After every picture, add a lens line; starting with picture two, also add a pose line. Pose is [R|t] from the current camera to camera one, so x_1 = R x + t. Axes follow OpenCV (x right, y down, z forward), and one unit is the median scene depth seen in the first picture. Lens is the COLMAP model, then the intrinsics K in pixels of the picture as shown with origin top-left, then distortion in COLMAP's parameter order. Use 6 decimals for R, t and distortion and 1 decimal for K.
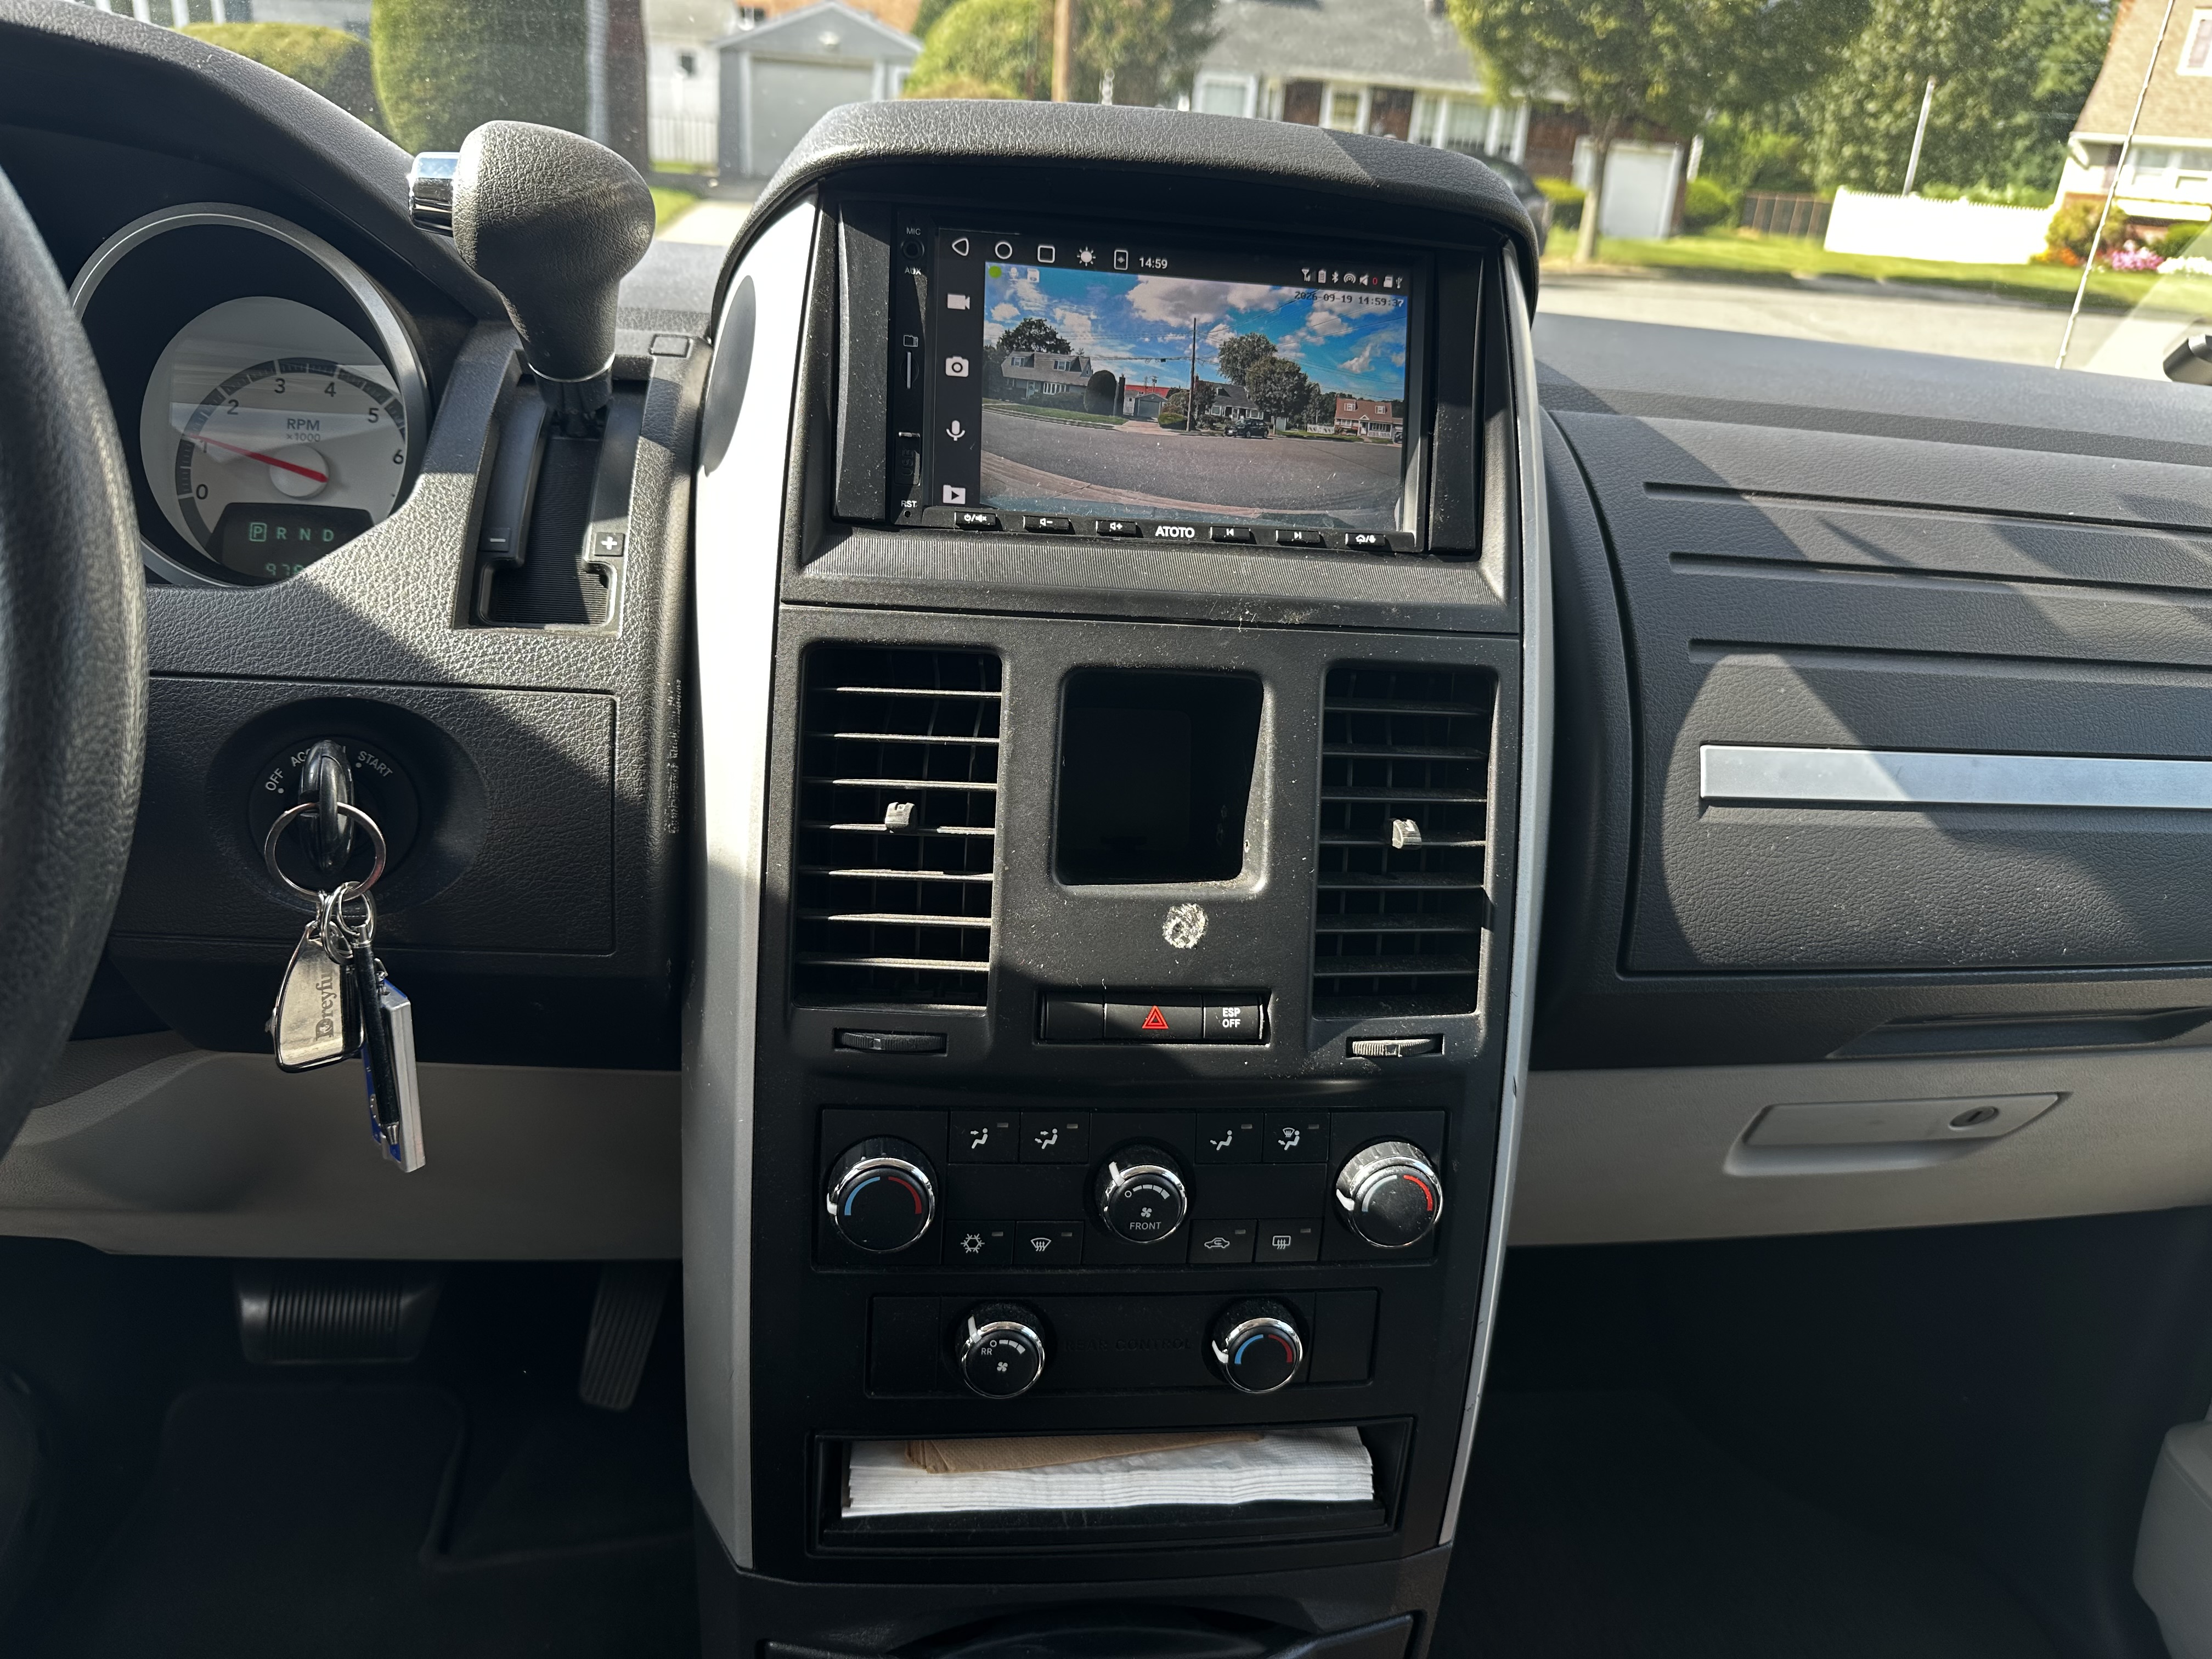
lens RADIAL K [[1553.5, 0, 1107.9], [0, 1553.5, 863.1], [0, 0, 1]] dist [0.099256, -0.127100]
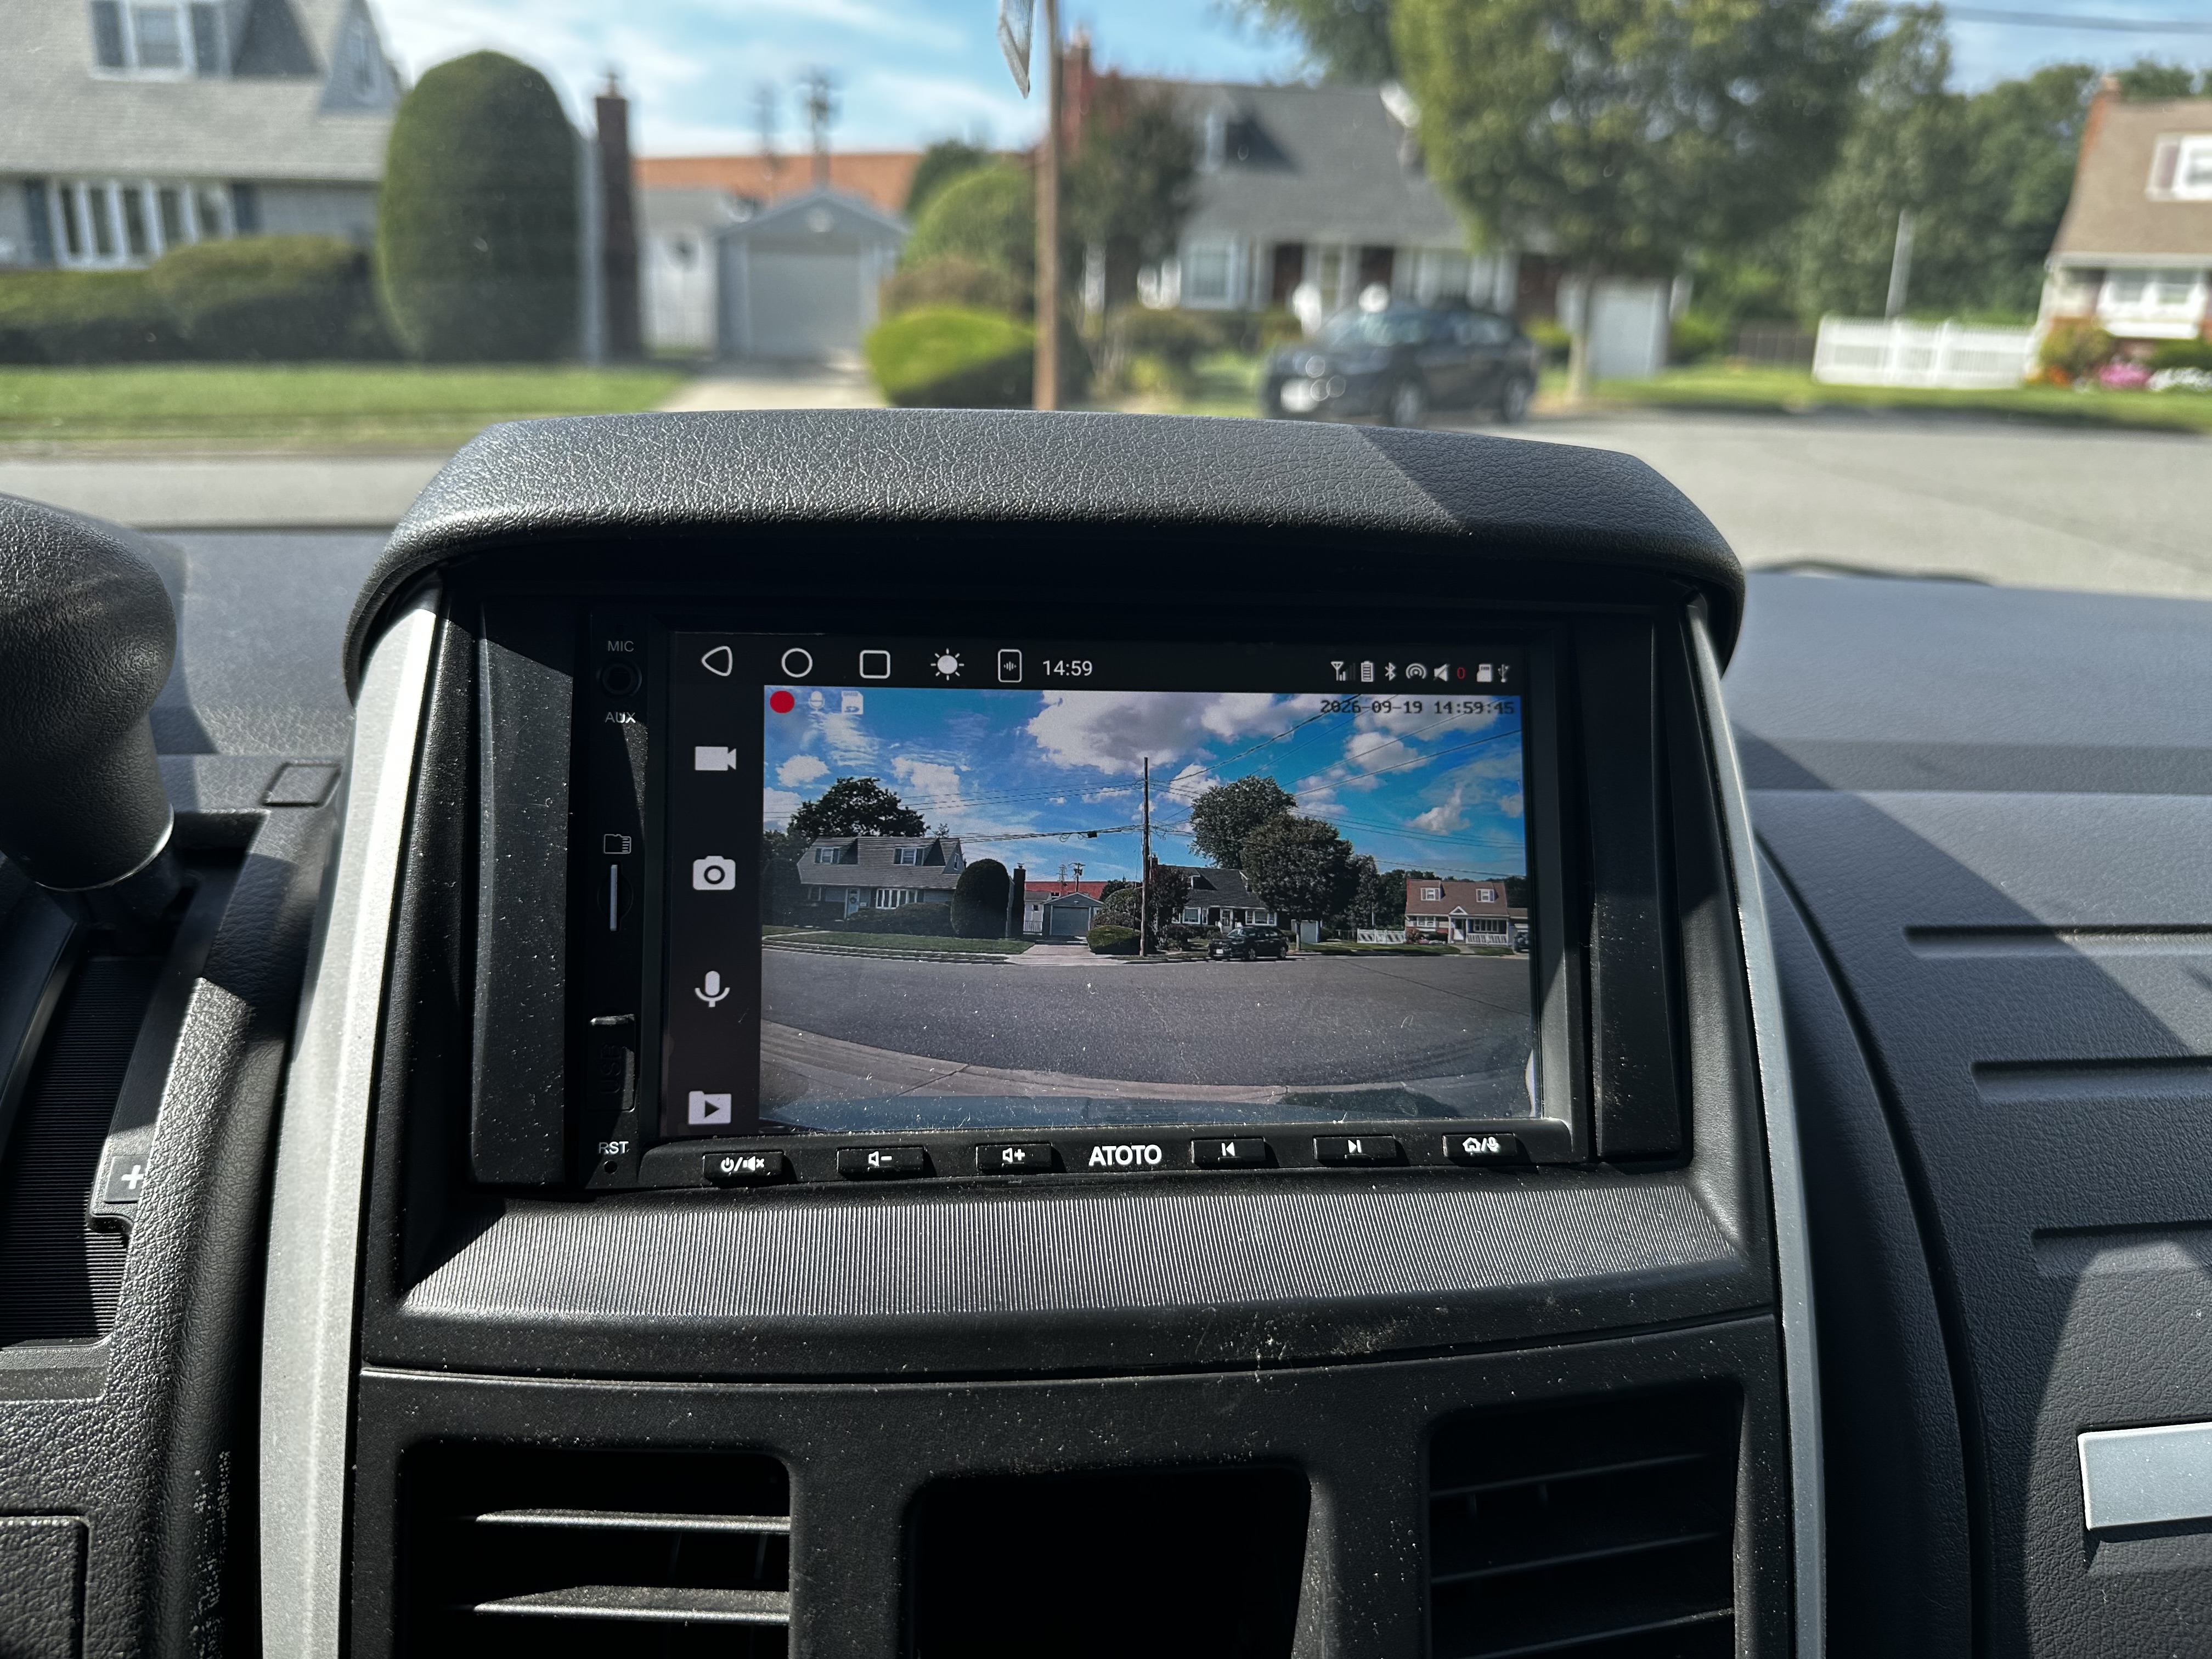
lens RADIAL K [[1530.8, 0, 1107.8], [0, 1530.8, 820.6], [0, 0, 1]] dist [0.091356, -0.167250]
pose [[0.999063, -0.041500, -0.012263, 0.047210], [0.040035, 0.993972, -0.102066, -0.266793], [0.016425, 0.101479, 0.994702, 0.452067]]
